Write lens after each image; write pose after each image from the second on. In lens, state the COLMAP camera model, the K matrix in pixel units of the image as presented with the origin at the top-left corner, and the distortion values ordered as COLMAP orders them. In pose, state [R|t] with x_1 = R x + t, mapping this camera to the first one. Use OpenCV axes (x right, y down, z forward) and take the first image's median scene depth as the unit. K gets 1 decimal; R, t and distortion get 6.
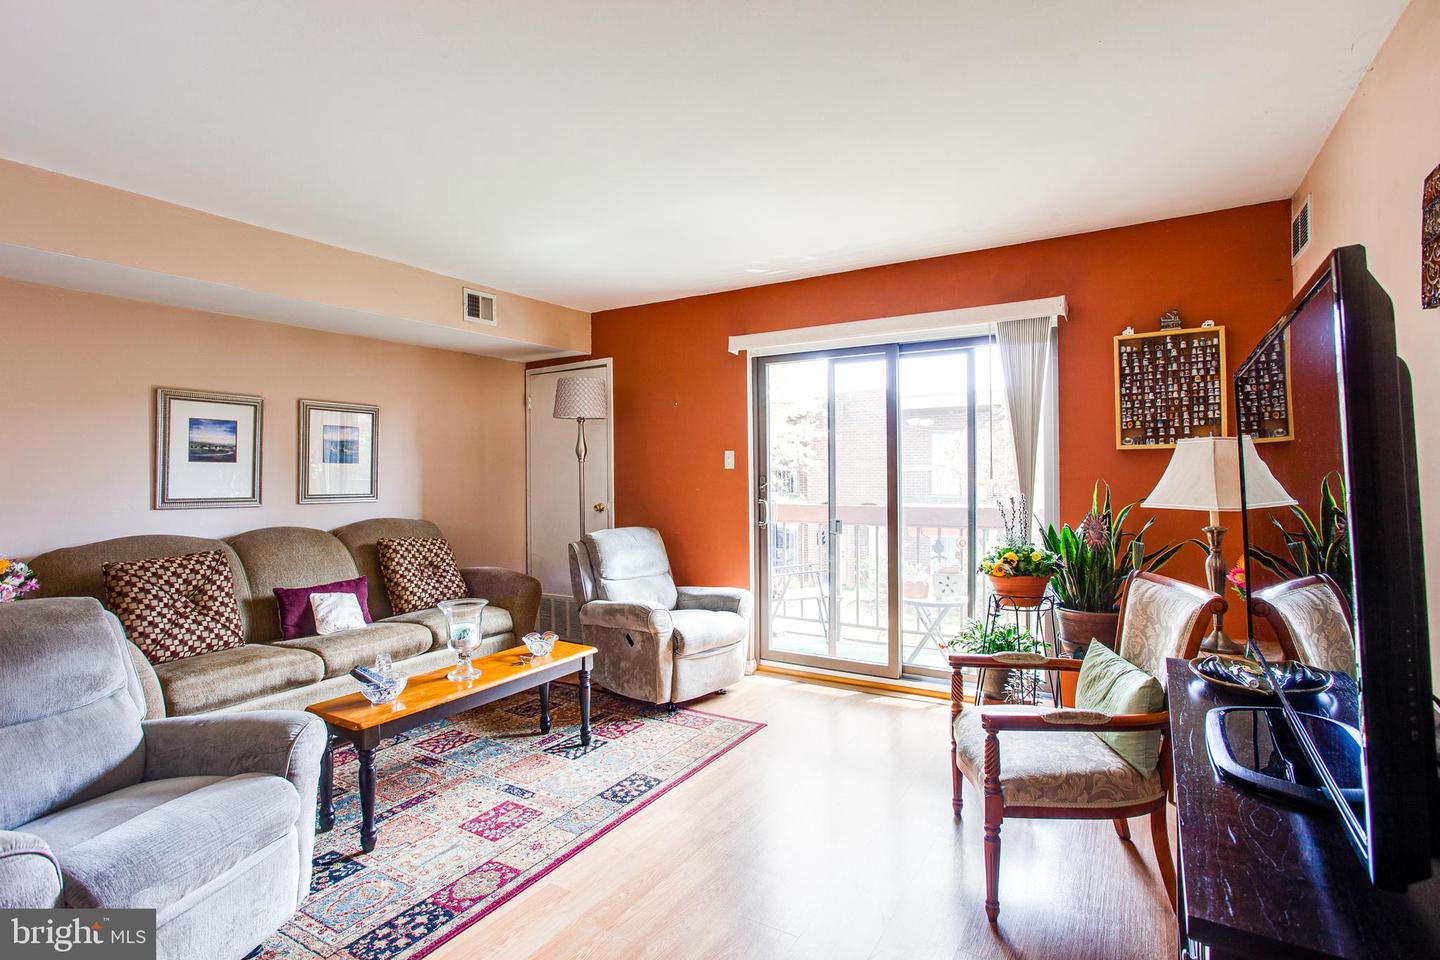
lens RADIAL K [[690.7, 0, 721.3], [0, 690.7, 473.0], [0, 0, 1]] dist [-0.064531, 0.038378]
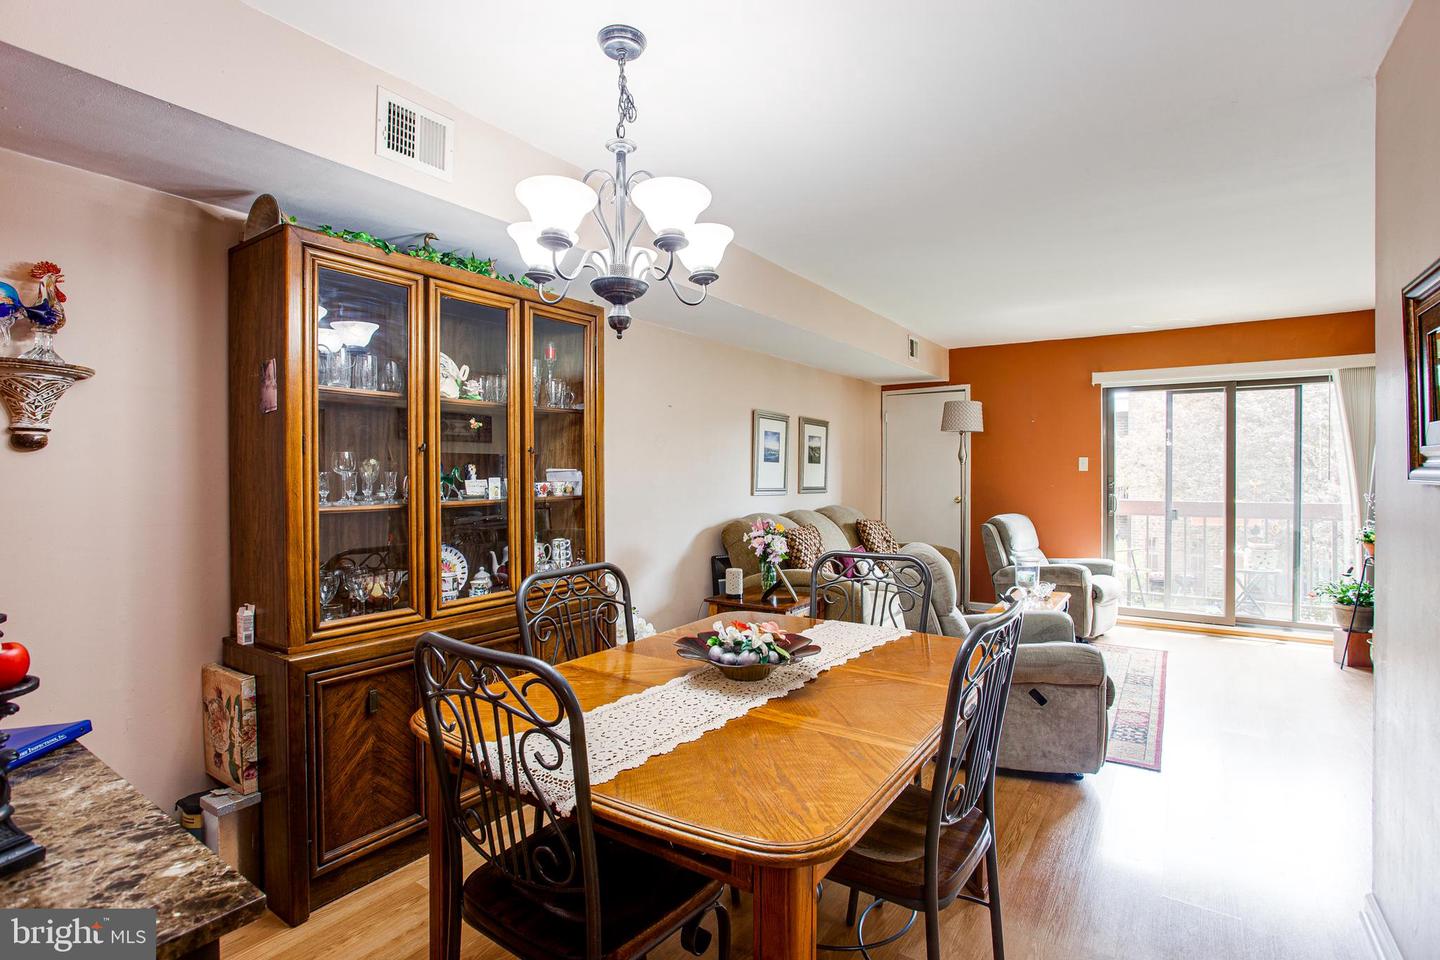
lens RADIAL K [[690.7, 0, 721.3], [0, 690.7, 473.0], [0, 0, 1]] dist [-0.064531, 0.038378]
pose [[0.998839, 0.011522, -0.046775, -0.697131], [-0.011499, 0.999934, 0.000744, 0.005117], [0.046780, -0.000205, 0.998905, -0.386416]]
